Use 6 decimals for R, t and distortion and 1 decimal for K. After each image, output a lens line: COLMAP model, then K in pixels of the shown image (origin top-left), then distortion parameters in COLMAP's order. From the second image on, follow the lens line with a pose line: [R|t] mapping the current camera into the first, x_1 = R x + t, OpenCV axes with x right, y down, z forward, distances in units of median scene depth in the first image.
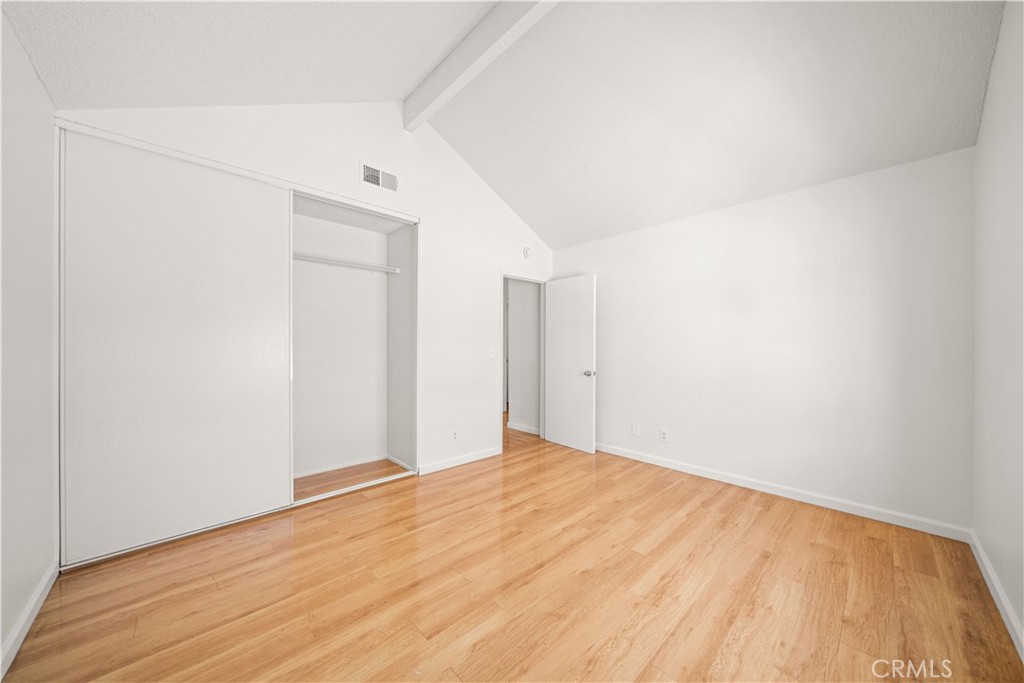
lens RADIAL K [[355.8, 0, 512.4], [0, 355.8, 343.8], [0, 0, 1]] dist [-0.001973, -0.000065]
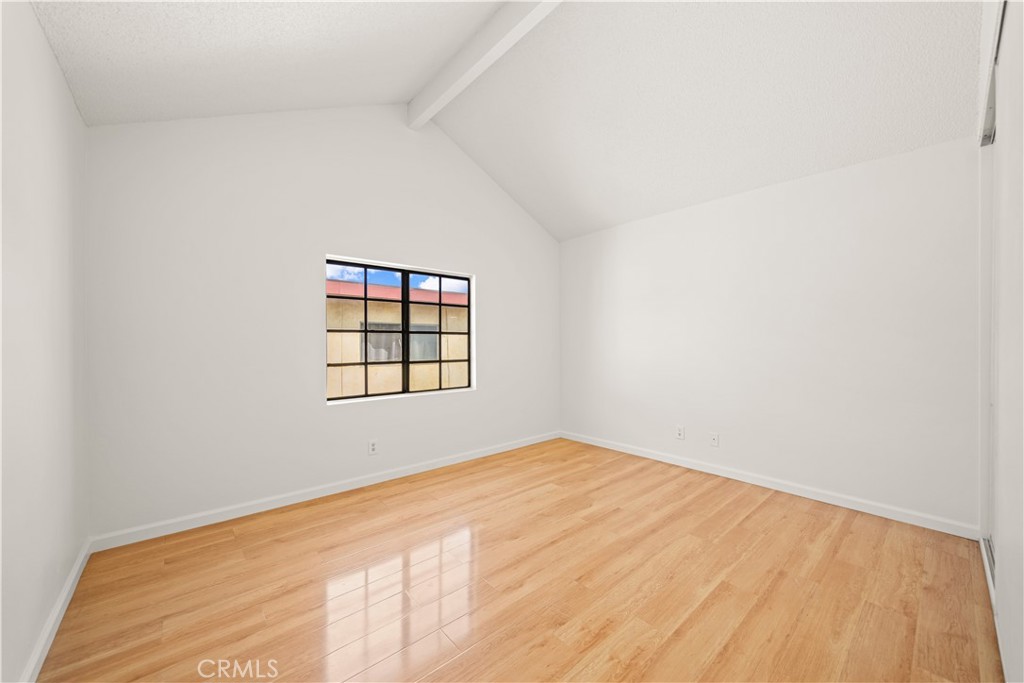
lens RADIAL K [[379.8, 0, 511.9], [0, 379.8, 342.2], [0, 0, 1]] dist [0.000062, -0.000005]
pose [[-0.999061, 0.000827, 0.043306, 0.152486], [0.000783, 0.999999, -0.001028, 0.011633], [-0.043307, -0.000994, -0.999061, 2.121972]]
